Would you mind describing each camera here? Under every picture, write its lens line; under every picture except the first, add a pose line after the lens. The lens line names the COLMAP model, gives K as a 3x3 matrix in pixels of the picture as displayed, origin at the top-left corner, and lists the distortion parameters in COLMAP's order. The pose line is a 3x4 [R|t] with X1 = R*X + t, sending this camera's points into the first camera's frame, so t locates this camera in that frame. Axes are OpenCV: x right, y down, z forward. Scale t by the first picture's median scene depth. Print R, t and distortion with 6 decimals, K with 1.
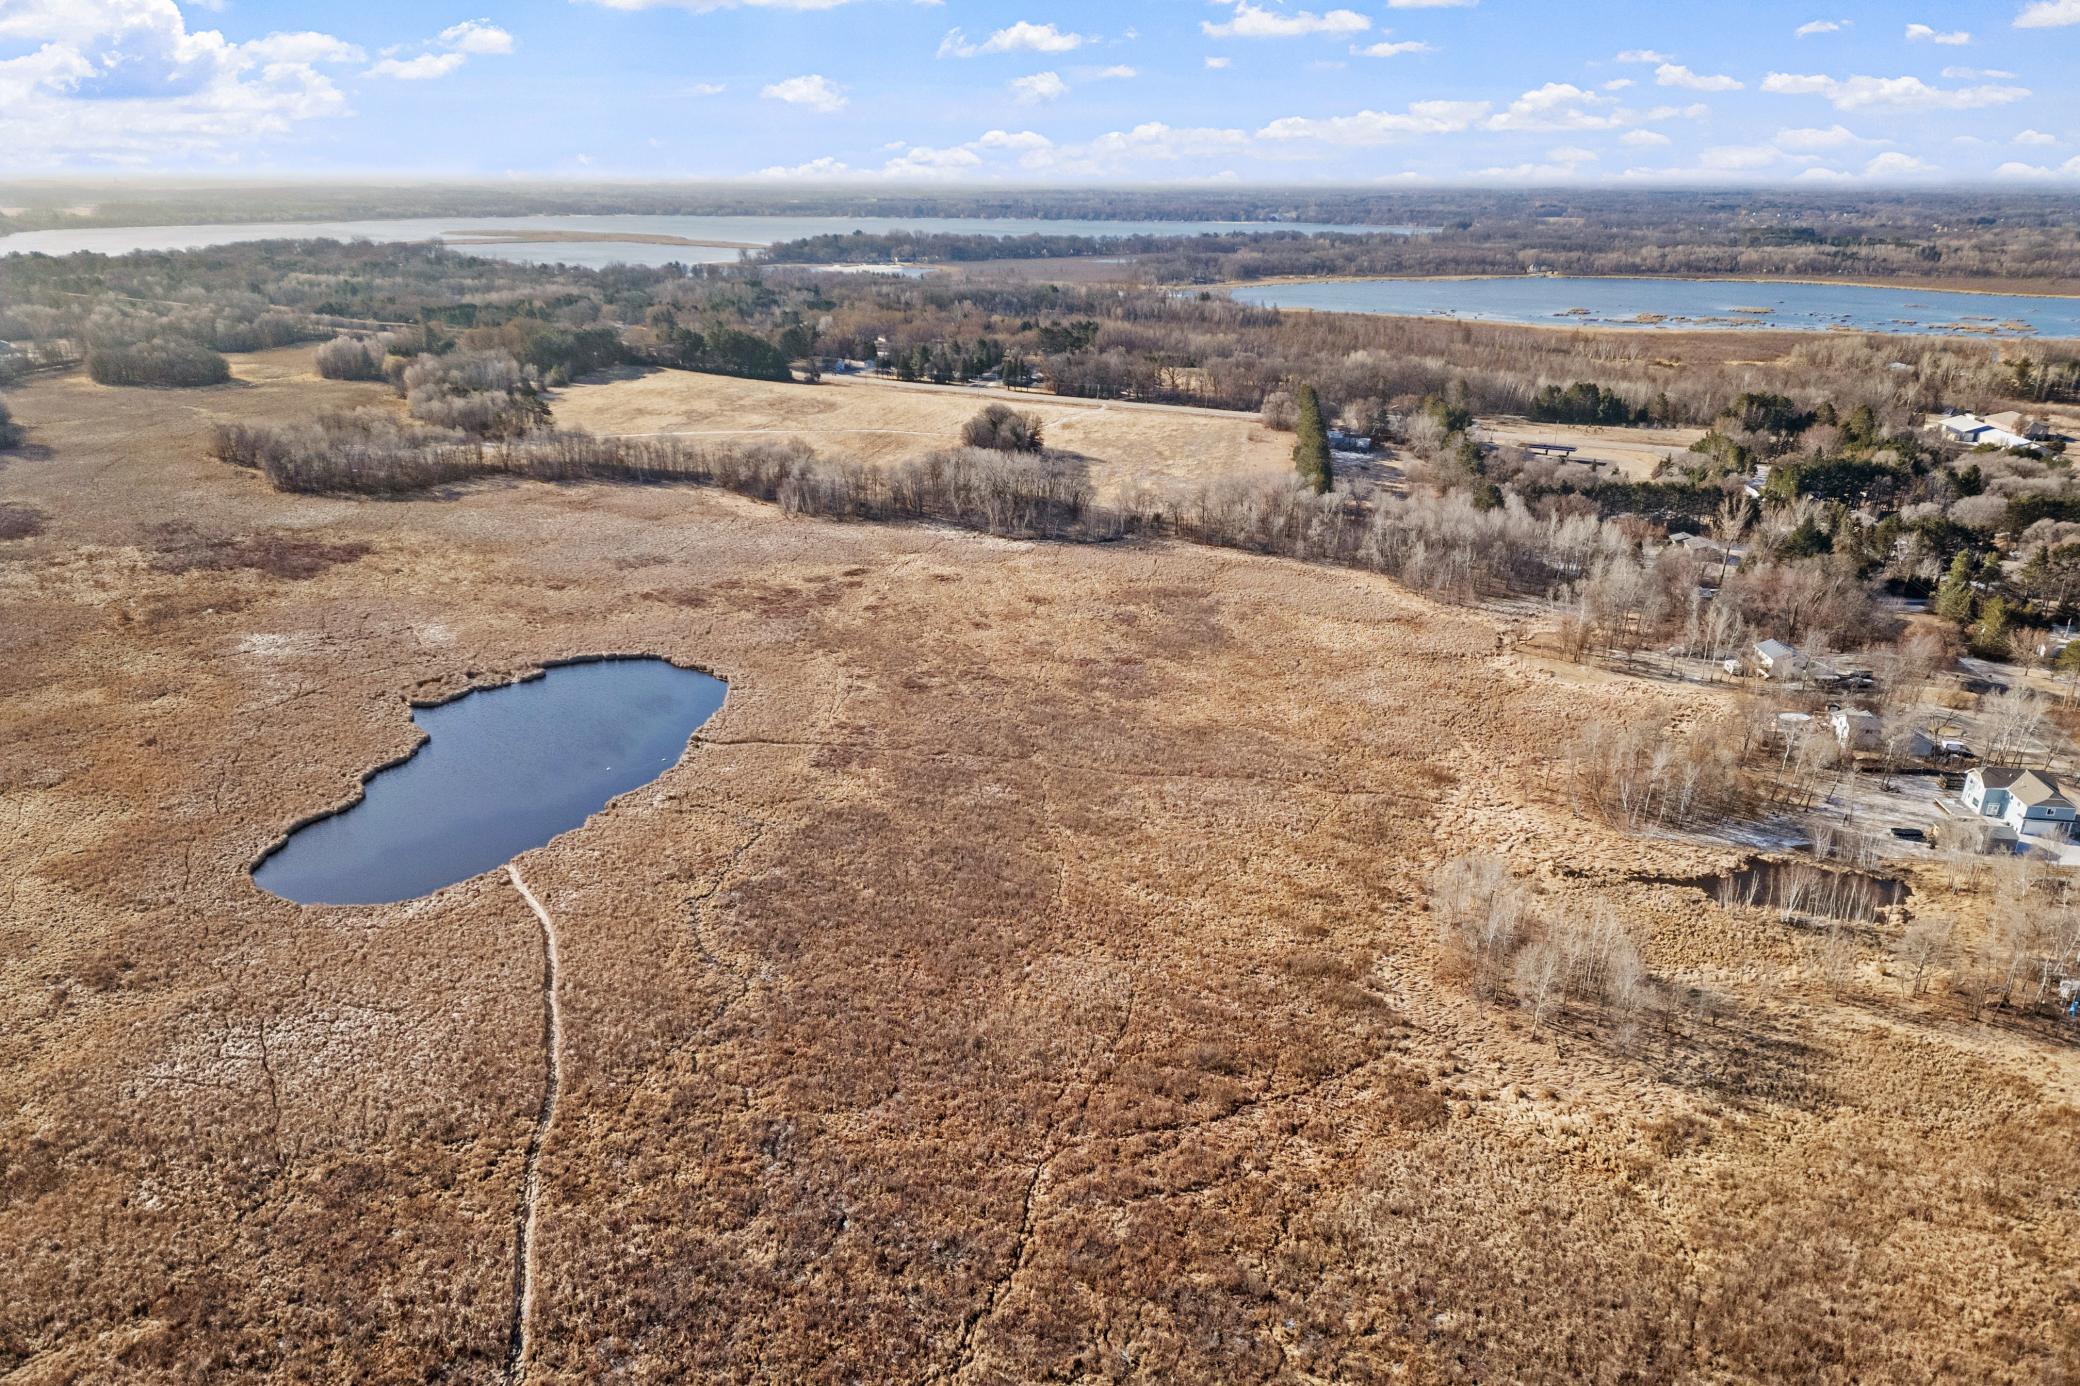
lens RADIAL K [[1432.0, 0, 1047.6], [0, 1432.0, 751.4], [0, 0, 1]] dist [0.090344, -0.084457]
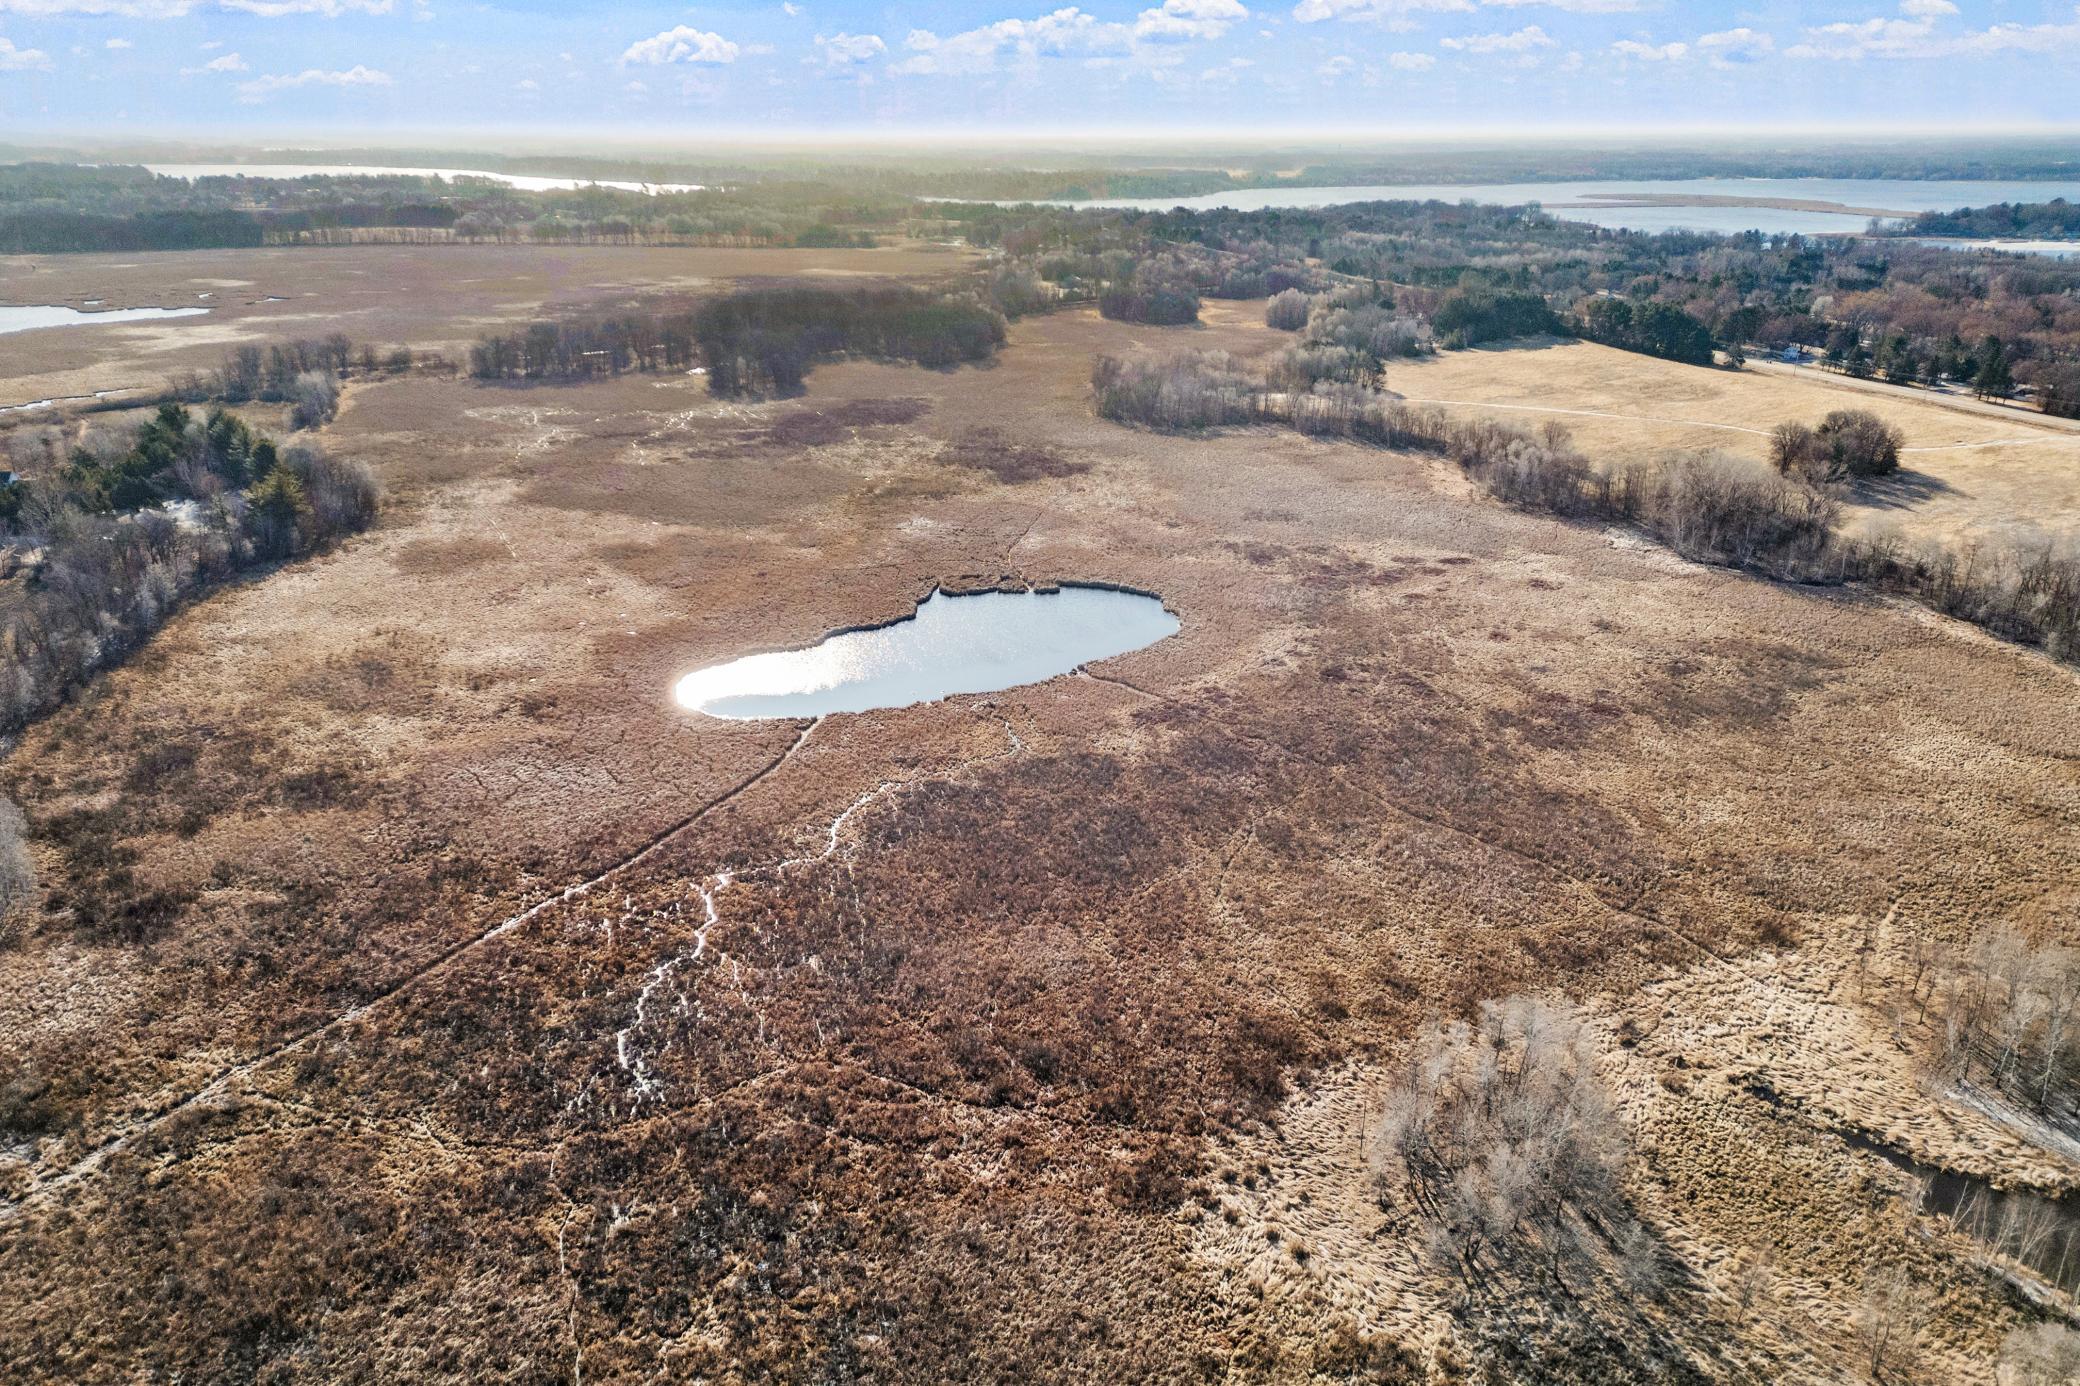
lens RADIAL K [[1487.4, 0, 1033.8], [0, 1487.4, 705.8], [0, 0, 1]] dist [0.101133, -0.105583]
pose [[0.732339, 0.243853, -0.635780, 0.484752], [-0.254679, 0.964004, 0.076385, -0.062024], [0.631521, 0.105980, 0.768082, 0.145512]]
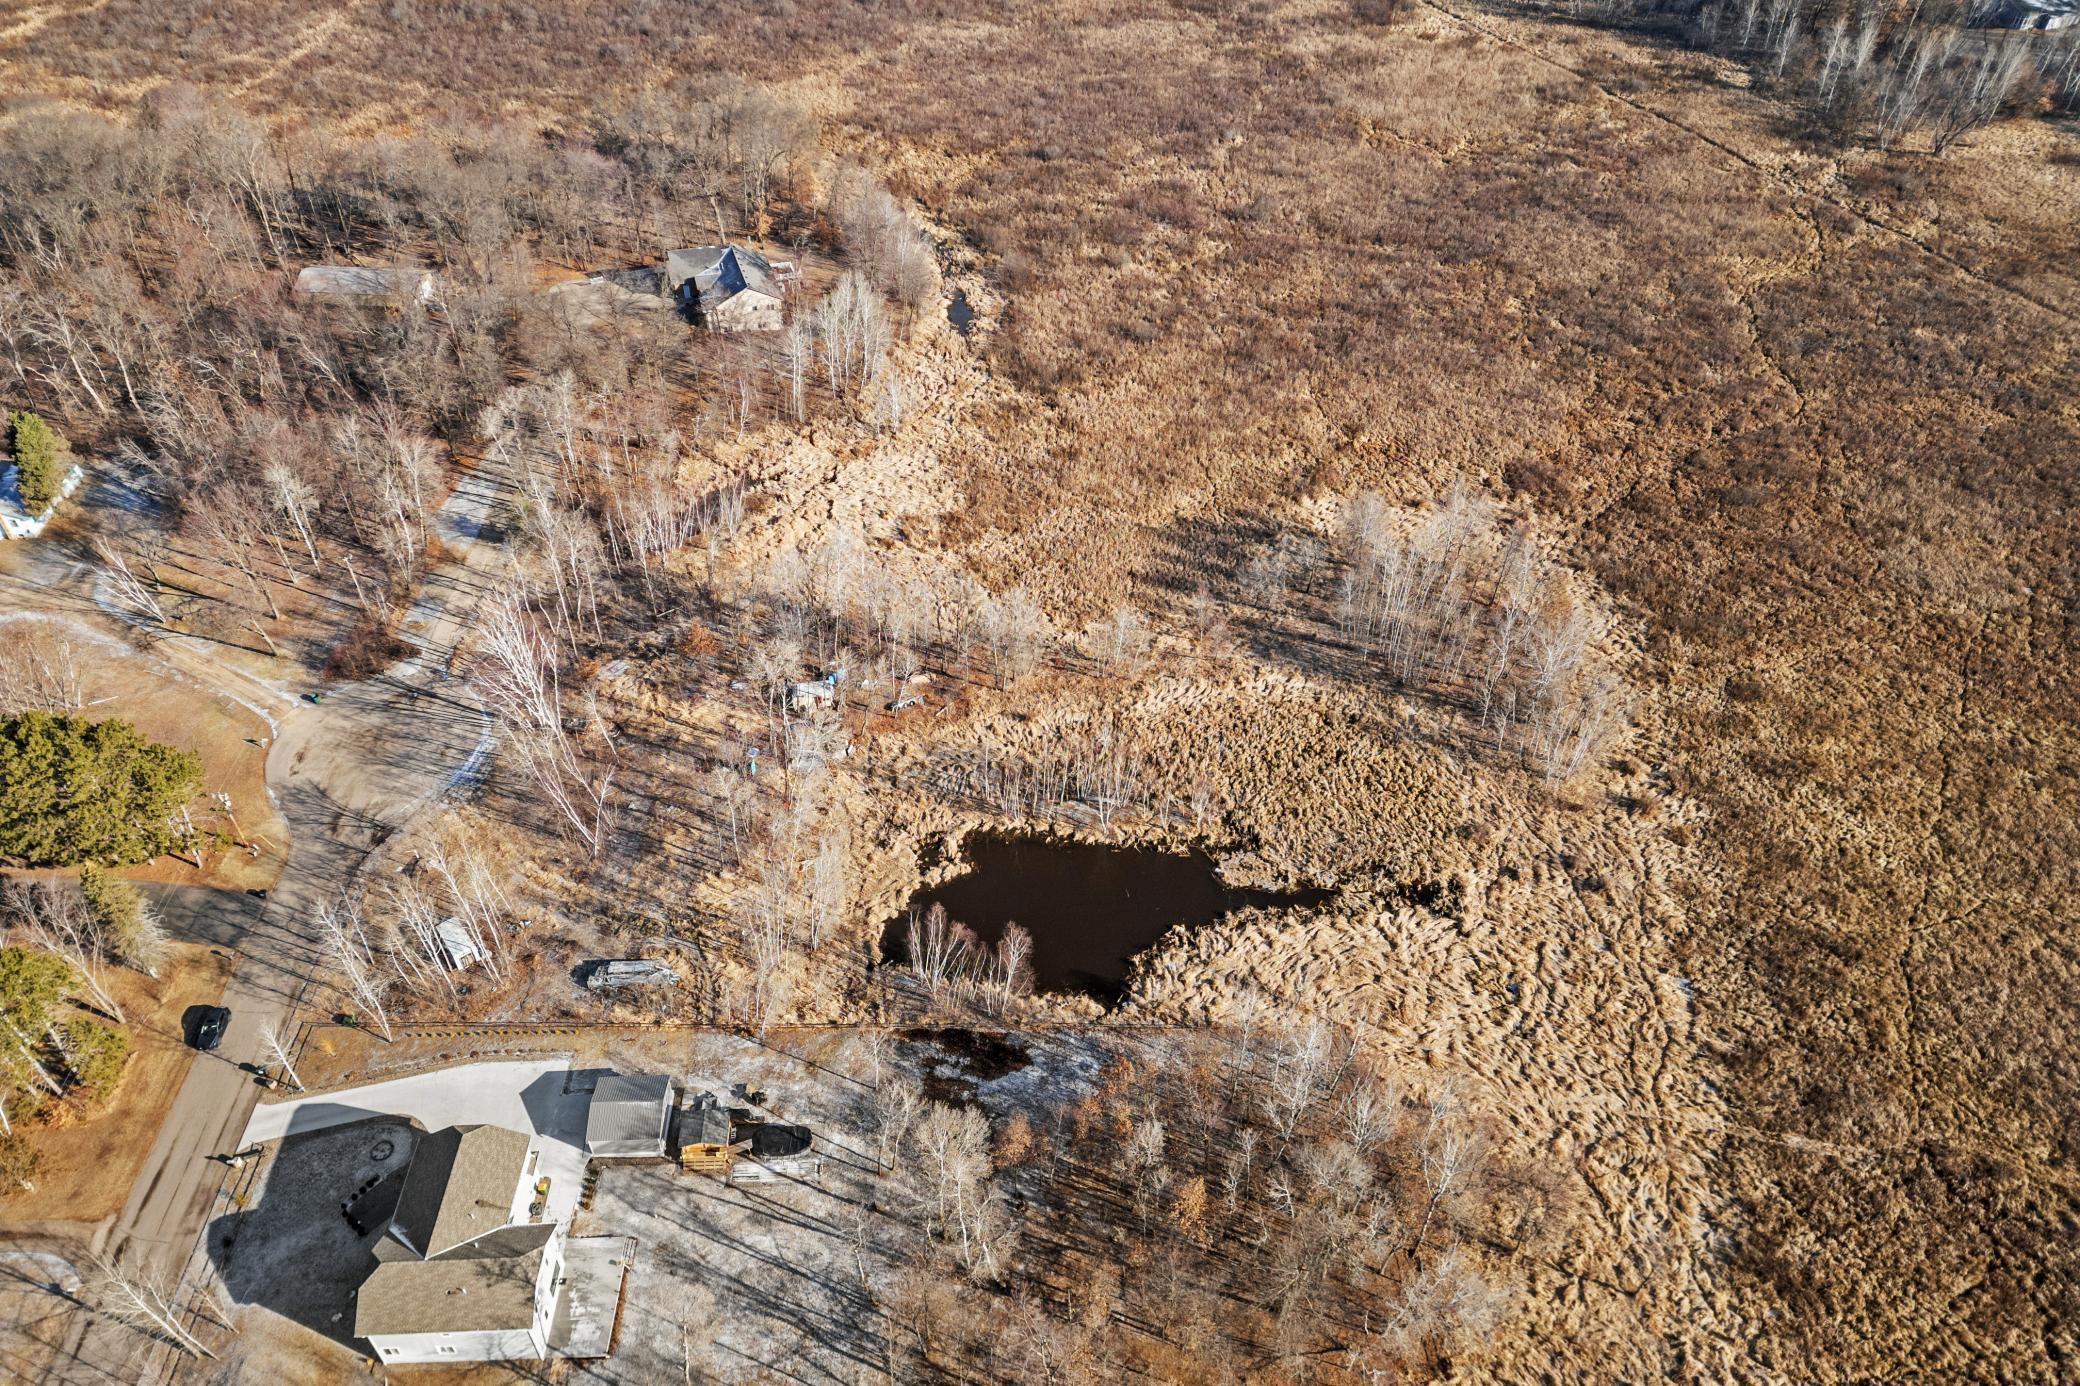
lens RADIAL K [[1439.6, 0, 1029.2], [0, 1439.6, 690.6], [0, 0, 1]] dist [0.084509, -0.092624]
pose [[-0.983984, 0.098912, -0.148297, 0.545878], [-0.088936, 0.448581, 0.889306, -0.420279], [0.154487, 0.888252, -0.432600, 1.051092]]
